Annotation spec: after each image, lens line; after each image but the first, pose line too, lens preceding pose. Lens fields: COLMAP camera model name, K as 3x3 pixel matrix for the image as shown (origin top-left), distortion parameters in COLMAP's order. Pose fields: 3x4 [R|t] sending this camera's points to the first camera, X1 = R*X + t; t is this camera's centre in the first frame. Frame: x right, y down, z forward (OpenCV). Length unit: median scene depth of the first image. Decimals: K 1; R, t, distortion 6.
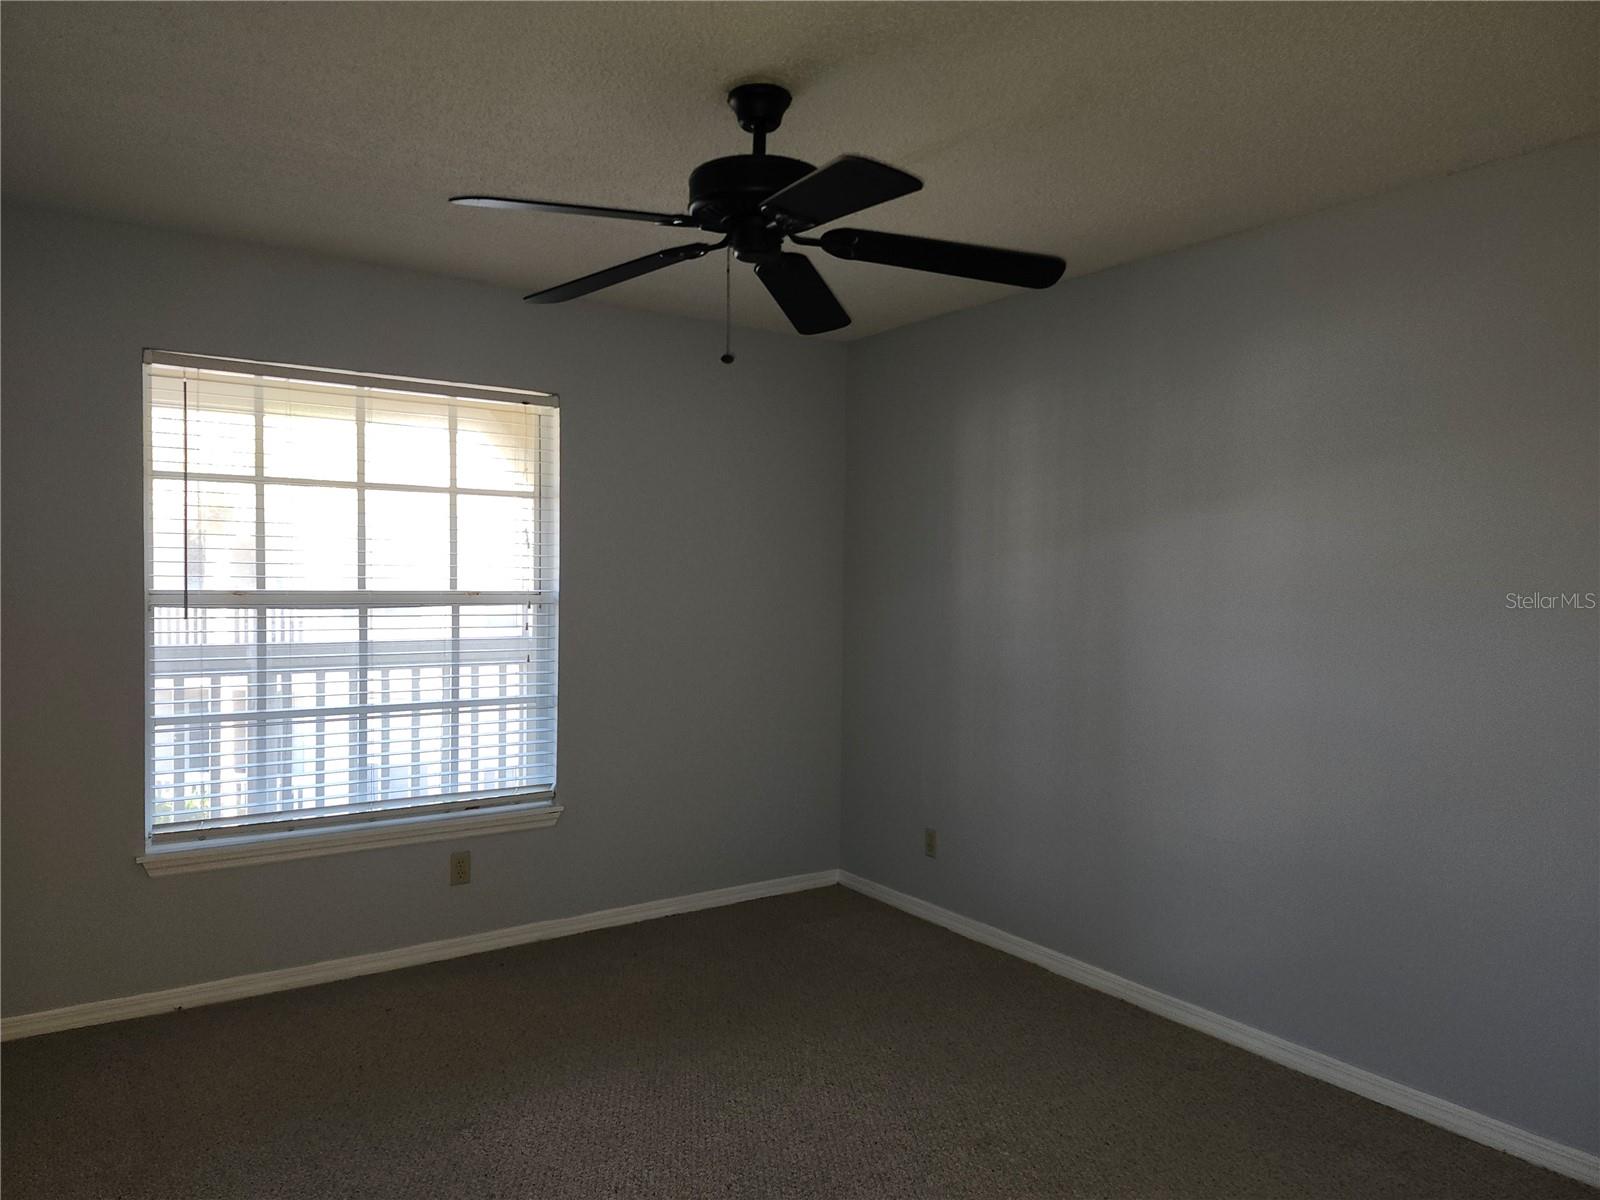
lens RADIAL K [[1086.3, 0, 796.2], [0, 1086.3, 606.9], [0, 0, 1]] dist [0.065716, -0.063373]
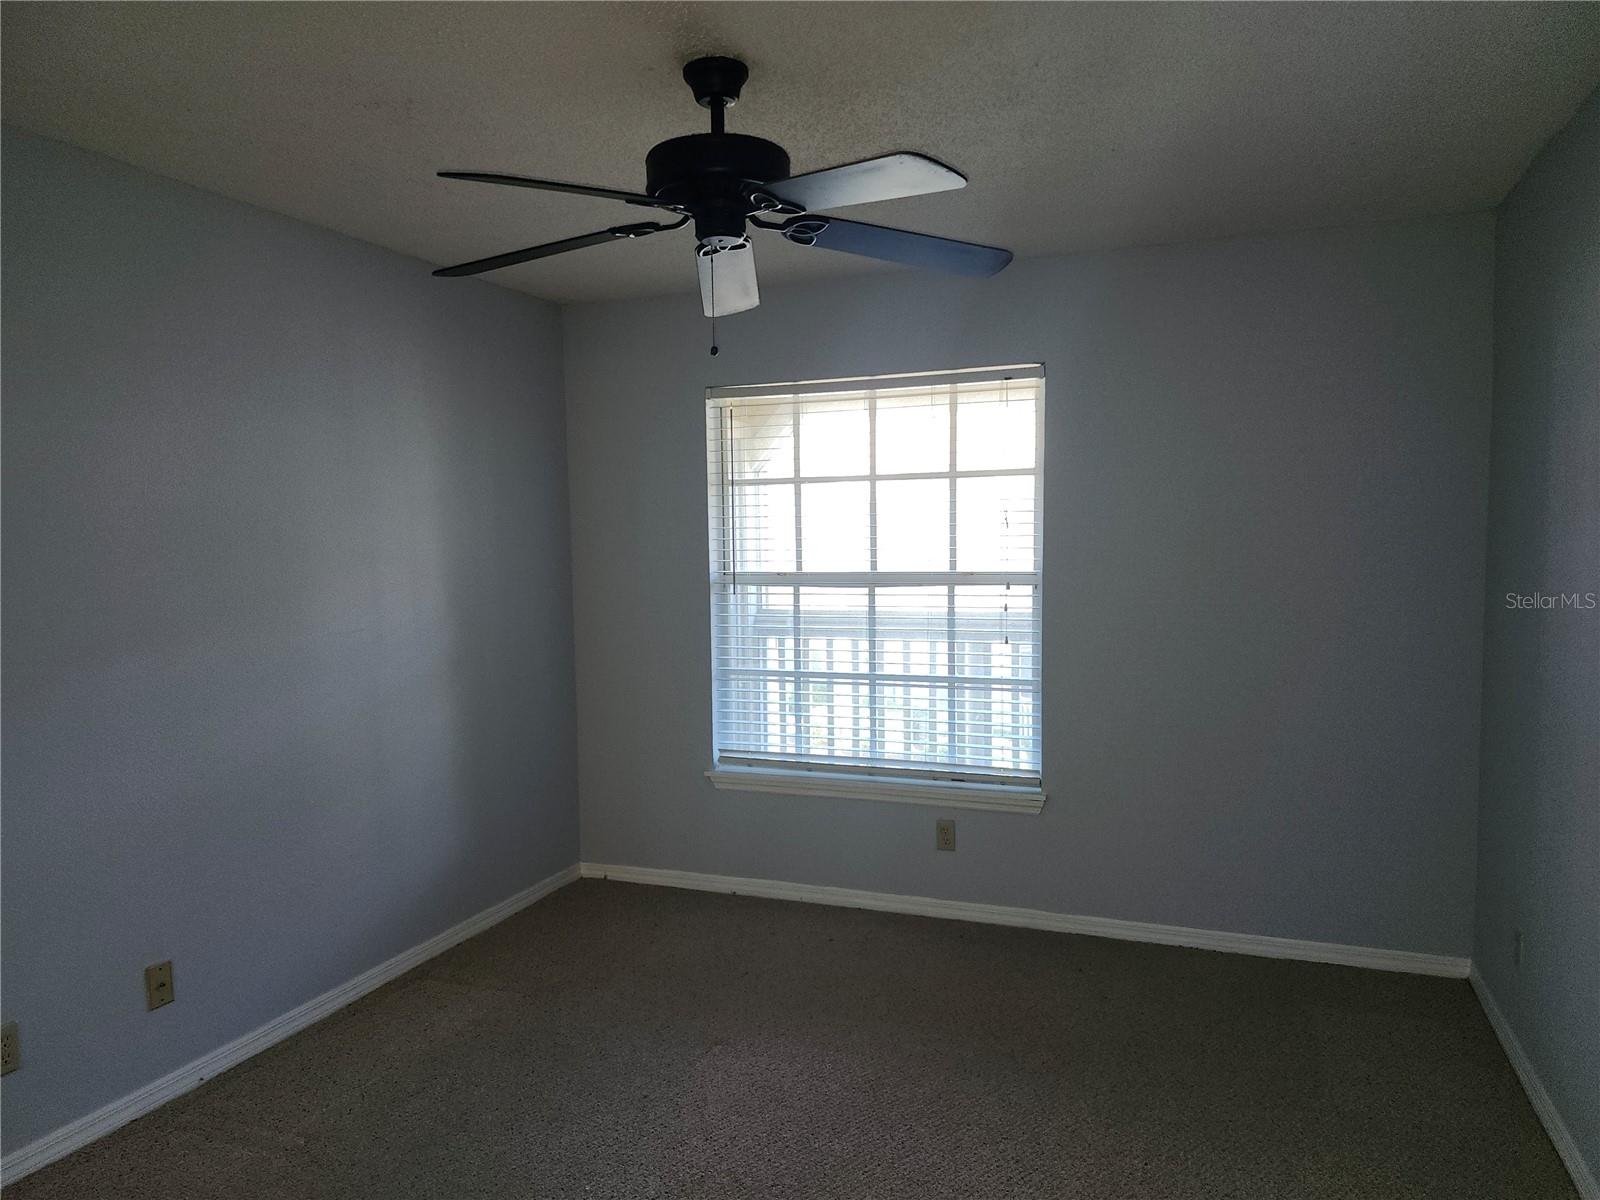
lens RADIAL K [[1086.3, 0, 796.2], [0, 1086.3, 606.9], [0, 0, 1]] dist [0.065716, -0.063373]
pose [[0.572786, 0.025738, -0.819301, 0.477899], [-0.008585, 0.999640, 0.025402, -0.006282], [0.819660, -0.007516, 0.572801, 0.293419]]
